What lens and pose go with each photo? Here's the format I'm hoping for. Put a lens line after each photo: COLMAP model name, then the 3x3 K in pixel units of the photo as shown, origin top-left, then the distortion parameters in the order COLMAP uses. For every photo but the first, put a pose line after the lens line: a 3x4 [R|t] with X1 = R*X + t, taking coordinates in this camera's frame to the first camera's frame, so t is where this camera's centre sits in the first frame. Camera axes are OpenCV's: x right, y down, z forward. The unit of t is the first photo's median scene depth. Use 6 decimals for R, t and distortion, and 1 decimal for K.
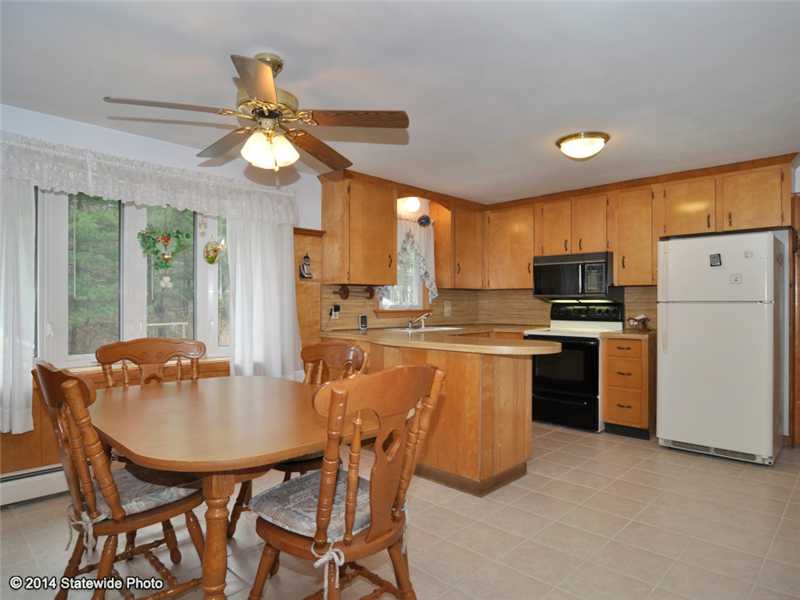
lens RADIAL K [[487.4, 0, 400.0], [0, 487.4, 300.0], [0, 0, 1]] dist [-0.006938, -0.002580]
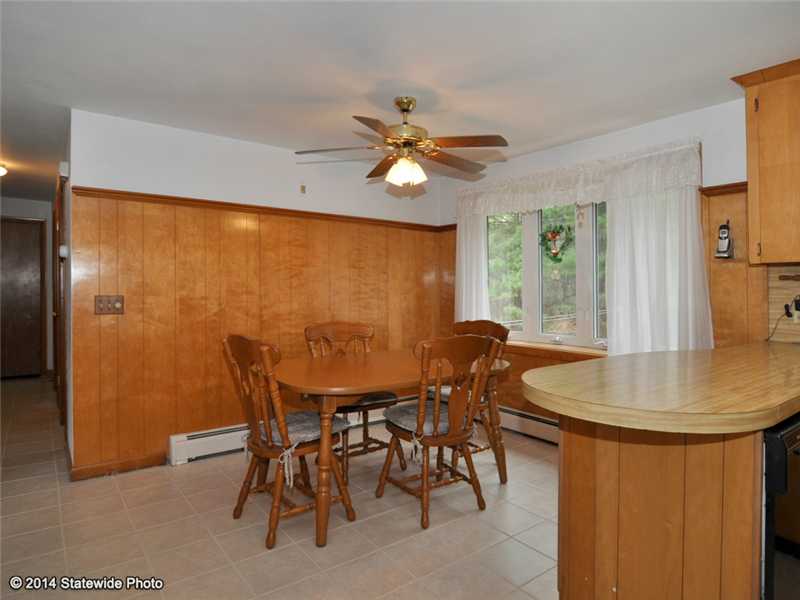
lens RADIAL K [[487.4, 0, 400.0], [0, 487.4, 300.0], [0, 0, 1]] dist [-0.006938, -0.002580]
pose [[-0.151444, 0.008965, -0.988425, 0.503401], [-0.010689, 0.999886, 0.010707, 0.009574], [0.988408, 0.012186, -0.151331, 0.604920]]
